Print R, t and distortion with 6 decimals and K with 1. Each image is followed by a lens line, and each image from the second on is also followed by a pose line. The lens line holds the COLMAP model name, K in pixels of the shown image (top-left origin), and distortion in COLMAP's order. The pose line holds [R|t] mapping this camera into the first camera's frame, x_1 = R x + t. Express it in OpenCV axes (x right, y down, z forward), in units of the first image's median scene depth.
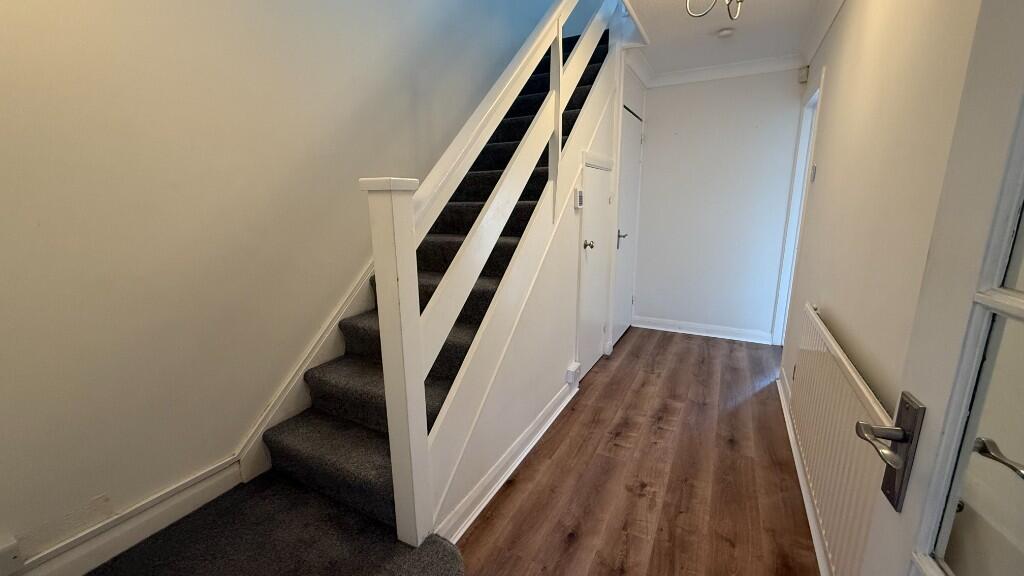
lens RADIAL K [[399.5, 0, 509.3], [0, 399.5, 285.8], [0, 0, 1]] dist [-0.000048, -0.000057]
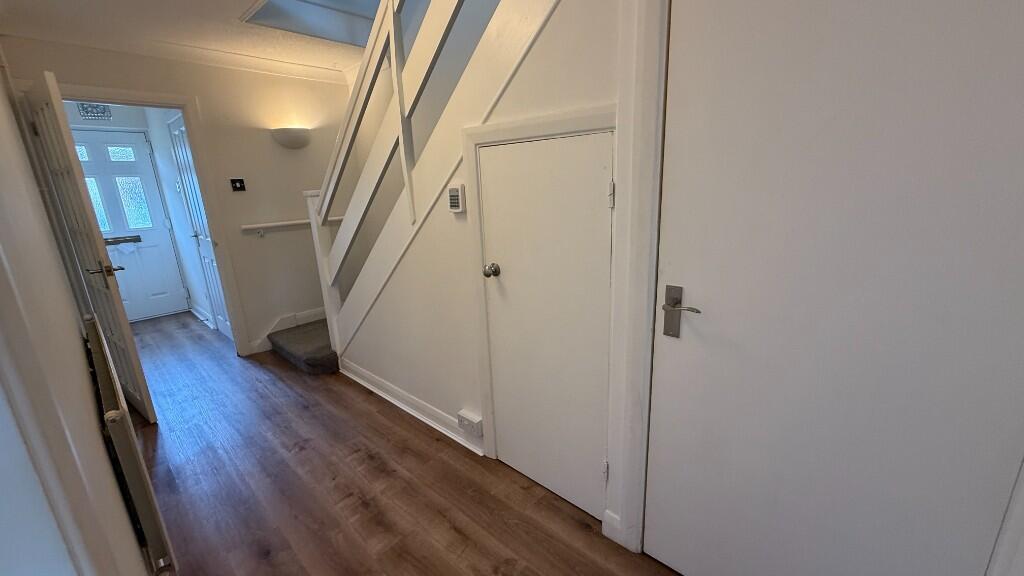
lens RADIAL K [[399.5, 0, 509.3], [0, 399.5, 285.8], [0, 0, 1]] dist [-0.000048, -0.000057]
pose [[-0.227203, 0.266297, -0.936731, 0.902031], [-0.164872, 0.937483, 0.306500, -0.318329], [0.959790, 0.224079, -0.169094, 1.289759]]
